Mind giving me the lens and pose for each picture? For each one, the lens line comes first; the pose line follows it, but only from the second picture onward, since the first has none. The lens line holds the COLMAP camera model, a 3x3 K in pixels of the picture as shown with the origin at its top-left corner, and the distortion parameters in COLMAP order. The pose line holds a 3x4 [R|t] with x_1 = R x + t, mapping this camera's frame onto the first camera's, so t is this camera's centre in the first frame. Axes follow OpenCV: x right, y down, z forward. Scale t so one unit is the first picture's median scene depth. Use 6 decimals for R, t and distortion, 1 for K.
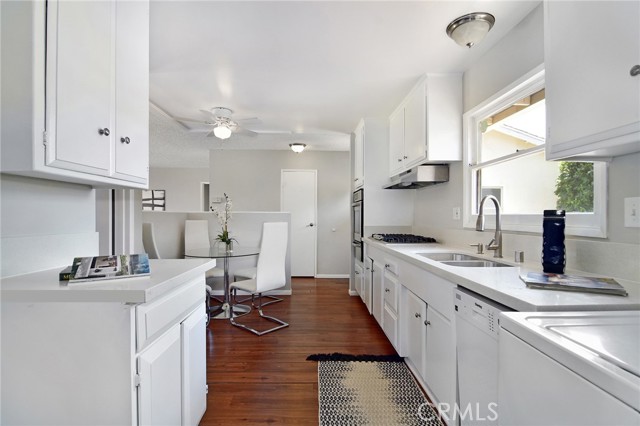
lens RADIAL K [[303.8, 0, 321.6], [0, 303.8, 215.9], [0, 0, 1]] dist [-0.013541, -0.000600]
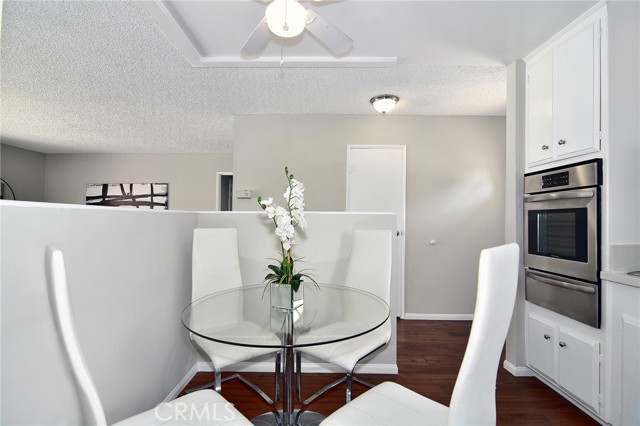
lens RADIAL K [[303.8, 0, 321.6], [0, 303.8, 215.9], [0, 0, 1]] dist [-0.013541, -0.000600]
pose [[0.999580, 0.000431, -0.028976, -0.171301], [-0.000582, 0.999986, -0.005201, -0.004206], [0.028973, 0.005216, 0.999567, 0.378663]]
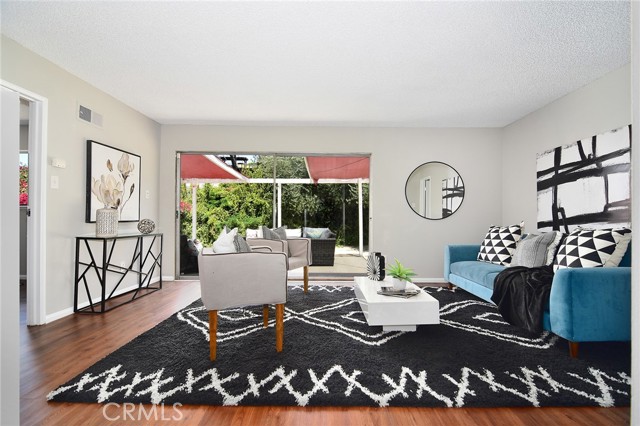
lens RADIAL K [[307.5, 0, 318.4], [0, 307.5, 214.5], [0, 0, 1]] dist [-0.005264, -0.000931]
pose [[-0.038976, -0.011948, -0.999169, -0.260028], [-0.002414, 0.999927, -0.011863, 0.030231], [0.999237, 0.001949, -0.039002, 0.854352]]
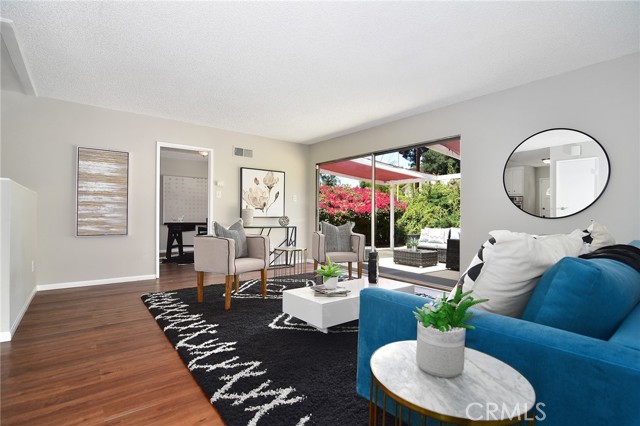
lens RADIAL K [[303.8, 0, 321.6], [0, 303.8, 215.9], [0, 0, 1]] dist [-0.013541, -0.000600]
pose [[-0.801866, -0.006167, -0.597472, -0.450877], [-0.008654, 0.999962, 0.001293, 0.030881], [0.597441, 0.006207, -0.801889, 1.293334]]
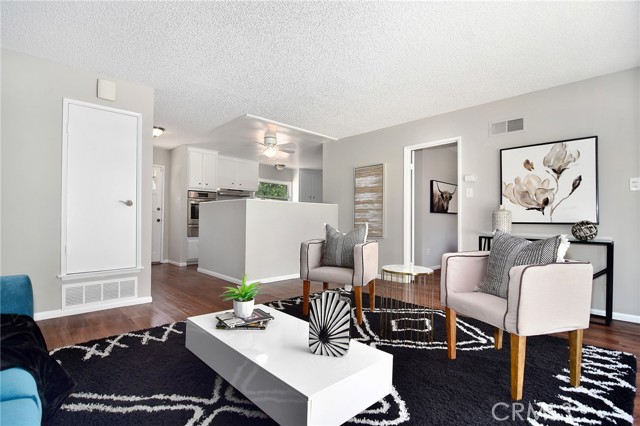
lens RADIAL K [[307.5, 0, 318.4], [0, 307.5, 214.5], [0, 0, 1]] dist [-0.005264, -0.000931]
pose [[-0.668125, 0.005321, 0.744030, -1.020949], [-0.002877, 0.999948, -0.009735, 0.028670], [-0.744043, -0.008645, -0.668076, 1.113404]]
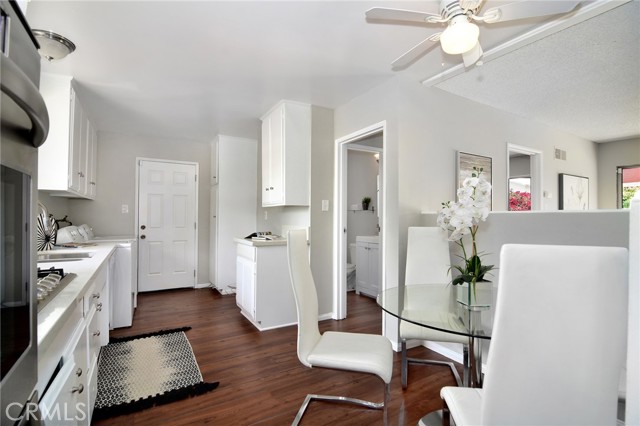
lens RADIAL K [[303.8, 0, 321.6], [0, 303.8, 215.9], [0, 0, 1]] dist [-0.013541, -0.000600]
pose [[-0.872846, -0.007290, -0.487942, 0.048664], [-0.008389, 0.999965, 0.000066, -0.005519], [0.487924, 0.004151, -0.872876, 0.762264]]
